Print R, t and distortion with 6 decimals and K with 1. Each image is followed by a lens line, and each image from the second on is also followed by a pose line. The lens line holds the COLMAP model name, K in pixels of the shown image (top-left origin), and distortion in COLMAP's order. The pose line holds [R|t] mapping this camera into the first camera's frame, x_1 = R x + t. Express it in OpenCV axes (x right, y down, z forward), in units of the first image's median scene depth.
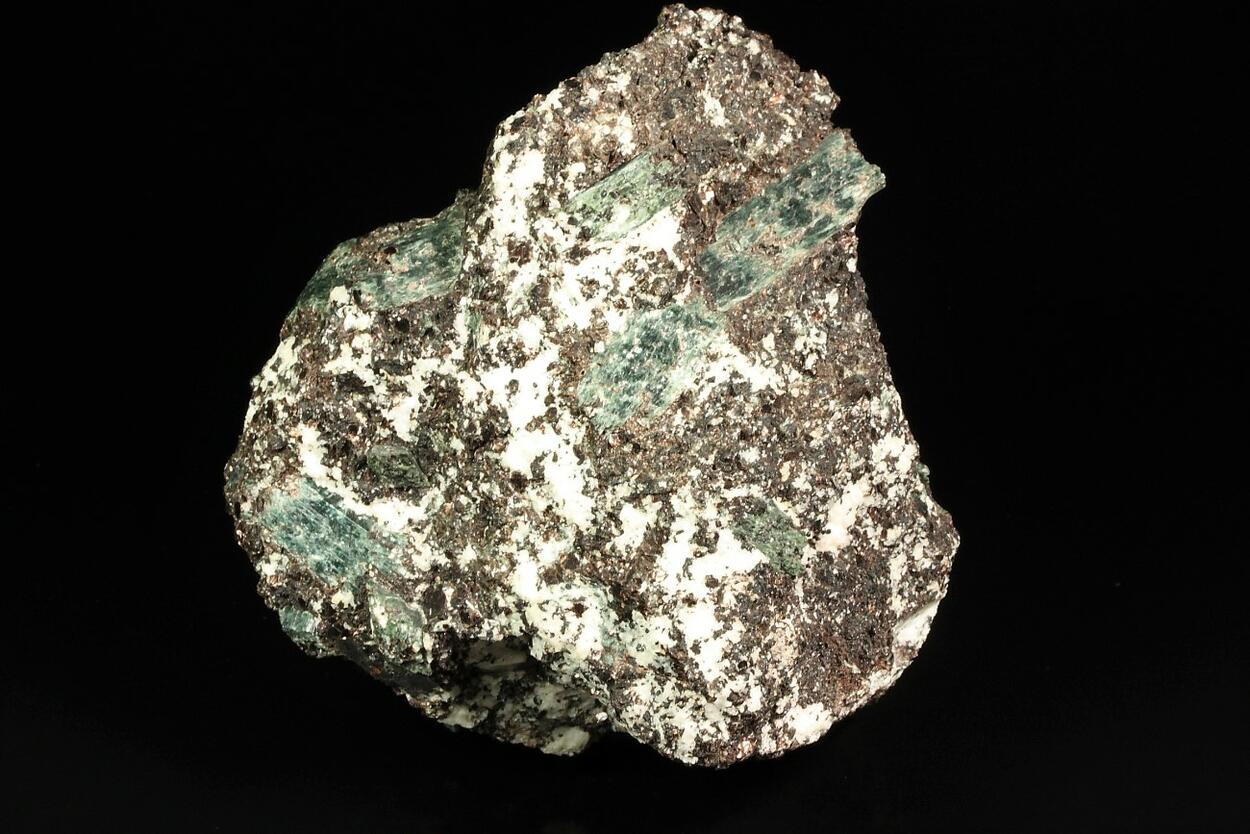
lens RADIAL K [[4916.8, 0, 625.0], [0, 4916.8, 417.0], [0, 0, 1]] dist [-0.125232, -2.005622]
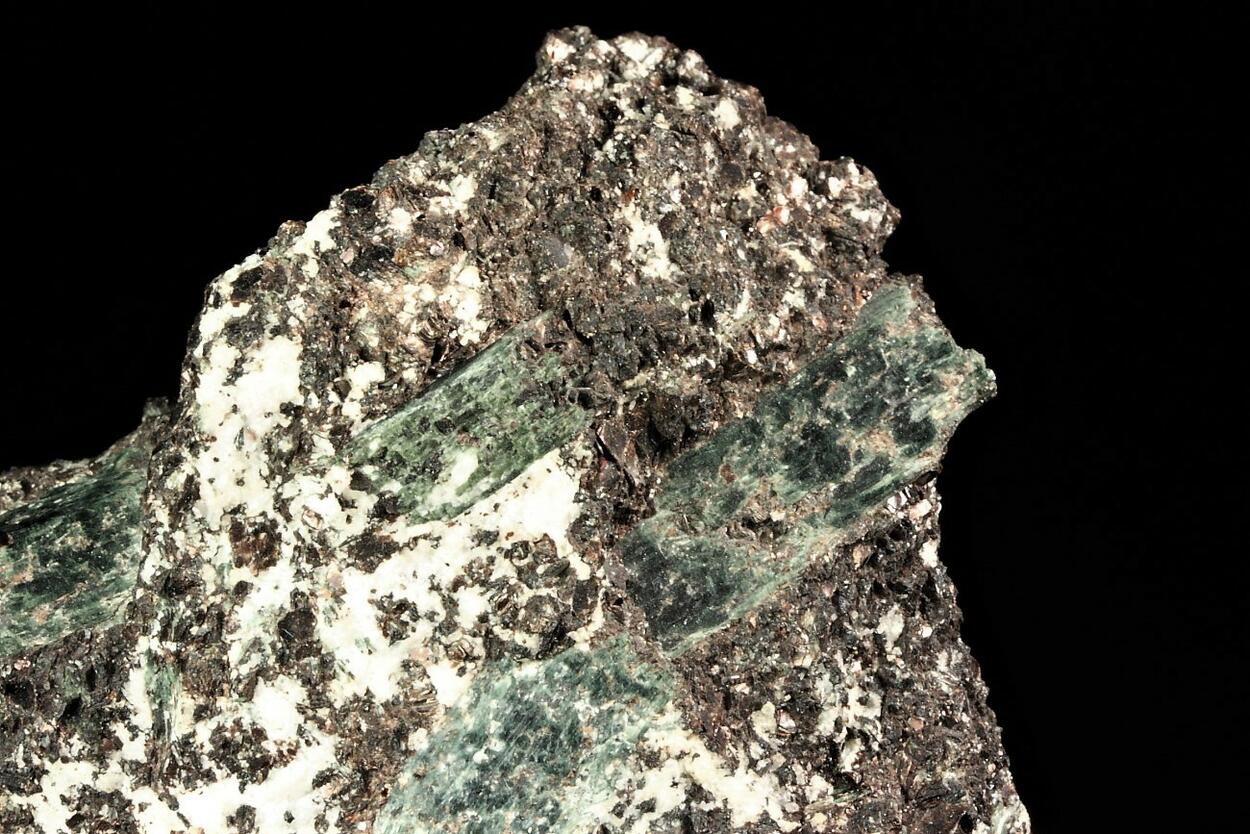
lens RADIAL K [[4916.8, 0, 625.0], [0, 4916.8, 417.0], [0, 0, 1]] dist [-0.125232, -2.005622]
pose [[0.999917, -0.012534, 0.003093, 0.014139], [0.012490, 0.999824, 0.014026, -0.052544], [-0.003268, -0.013986, 0.999897, 0.508519]]
